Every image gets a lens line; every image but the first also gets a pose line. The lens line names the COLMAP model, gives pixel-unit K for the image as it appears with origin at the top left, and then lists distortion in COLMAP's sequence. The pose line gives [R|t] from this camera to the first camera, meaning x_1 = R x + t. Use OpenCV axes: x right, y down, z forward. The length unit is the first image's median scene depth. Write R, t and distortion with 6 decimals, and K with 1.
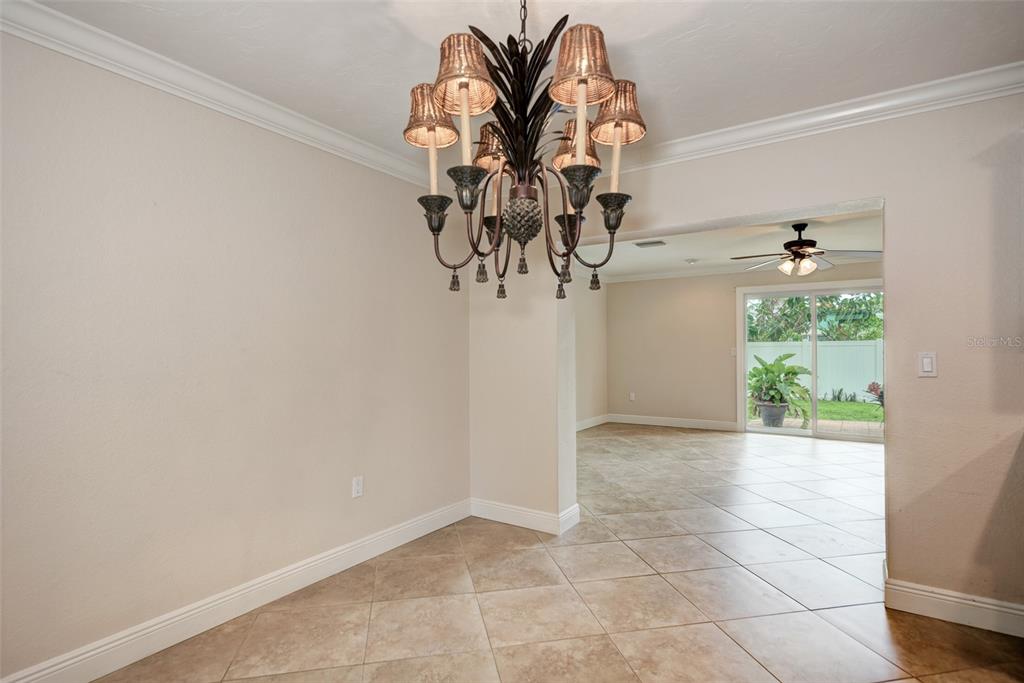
lens RADIAL K [[522.4, 0, 514.7], [0, 522.4, 349.4], [0, 0, 1]] dist [0.003730, 0.000559]
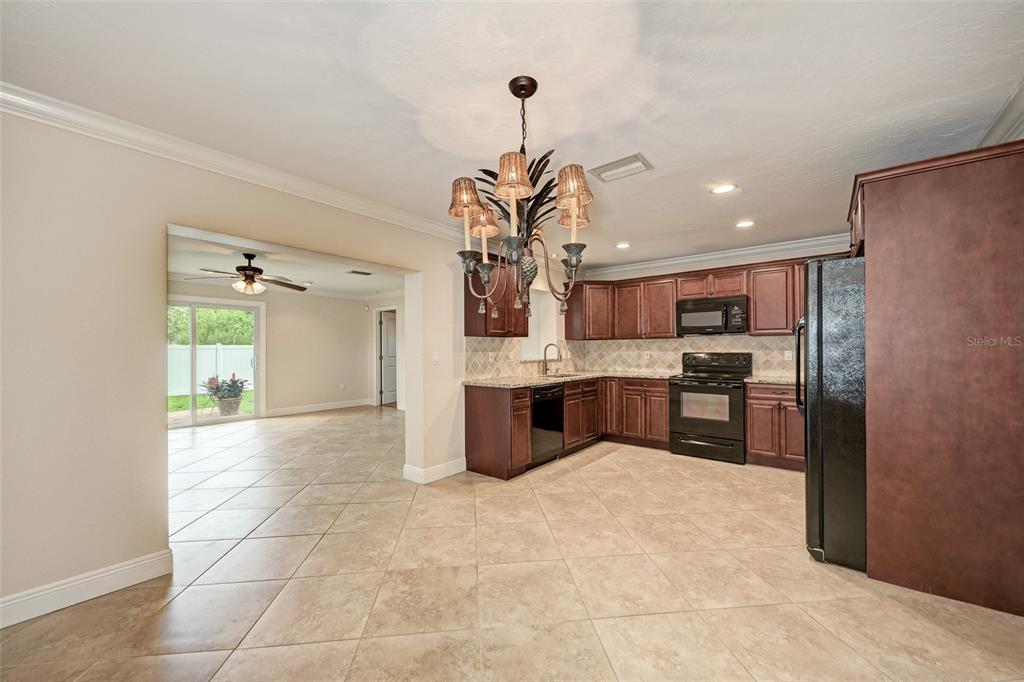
lens RADIAL K [[387.4, 0, 512.4], [0, 387.4, 347.6], [0, 0, 1]] dist [0.004469, -0.000347]
pose [[0.106464, 0.002599, 0.994313, -0.382757], [0.009850, 0.999945, -0.003669, -0.000074], [-0.994268, 0.010185, 0.106433, 0.299623]]
